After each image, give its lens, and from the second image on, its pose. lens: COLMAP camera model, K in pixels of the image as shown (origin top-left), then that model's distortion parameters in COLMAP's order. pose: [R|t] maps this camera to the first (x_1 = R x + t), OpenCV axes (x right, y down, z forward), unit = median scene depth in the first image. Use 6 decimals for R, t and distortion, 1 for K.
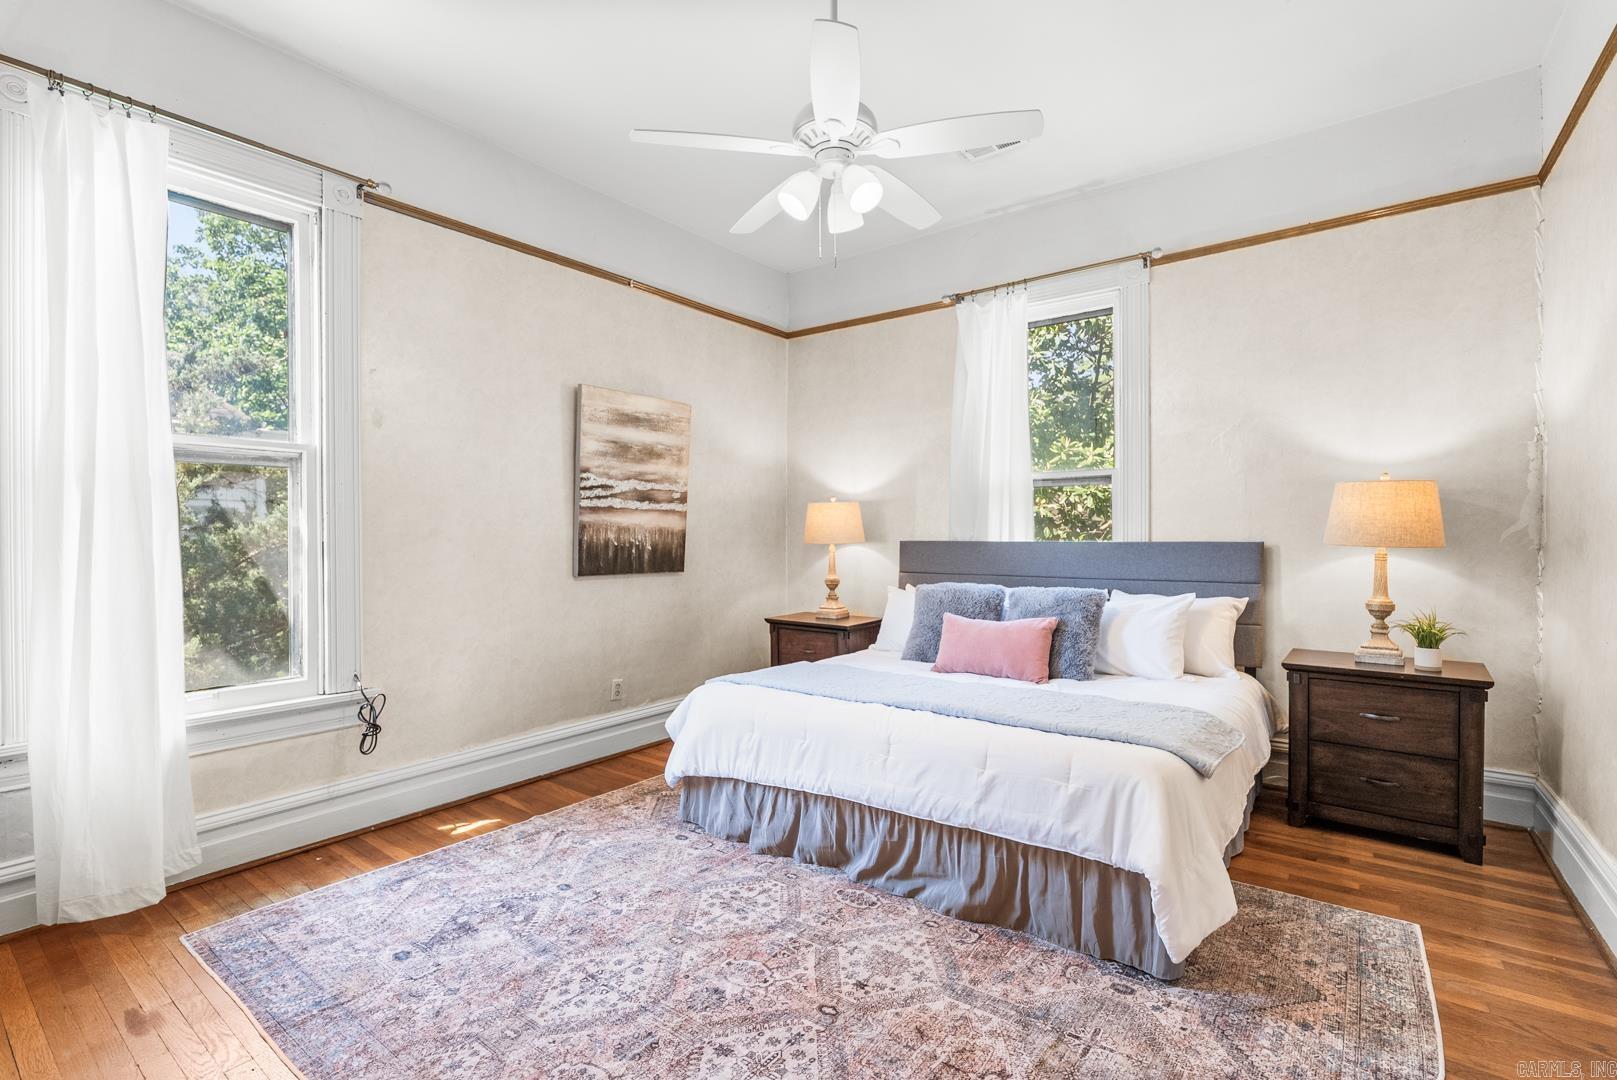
lens RADIAL K [[717.8, 0, 809.9], [0, 717.8, 535.2], [0, 0, 1]] dist [-0.006134, 0.000299]
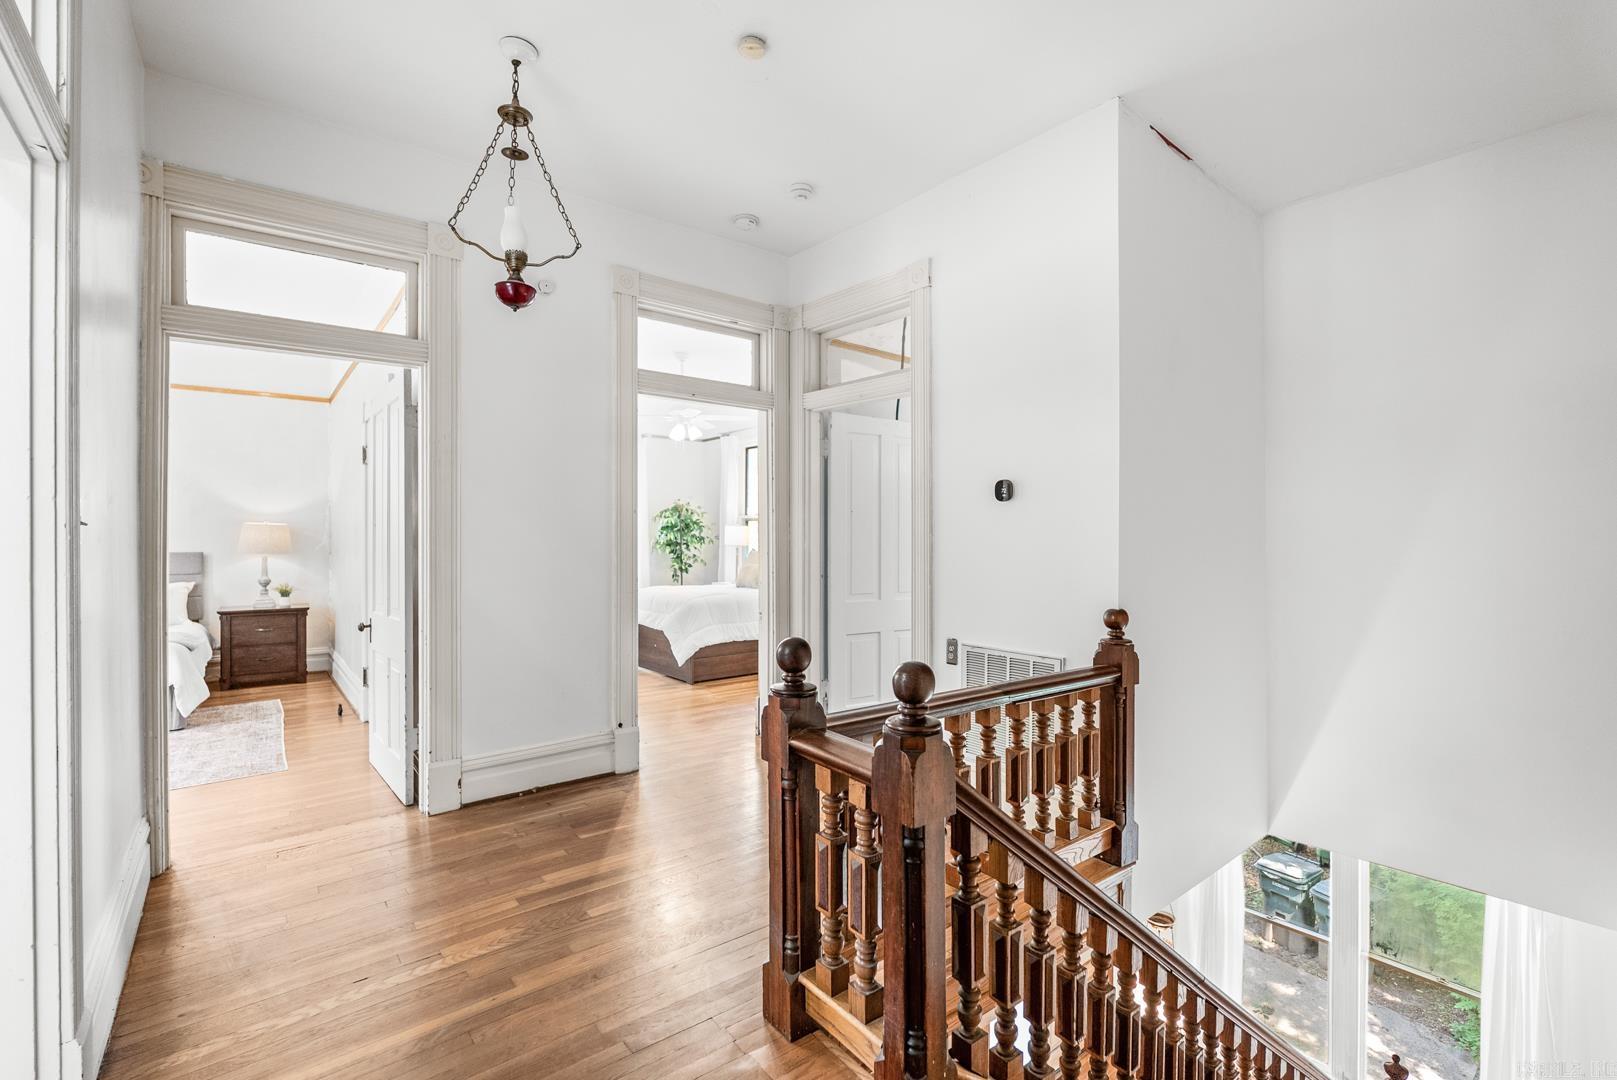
lens RADIAL K [[717.8, 0, 809.9], [0, 717.8, 535.2], [0, 0, 1]] dist [-0.006134, 0.000299]
pose [[0.251407, 0.005736, 0.967865, -0.916049], [0.007979, 0.999936, -0.007999, -0.008727], [-0.967849, 0.009734, 0.251345, -1.184816]]
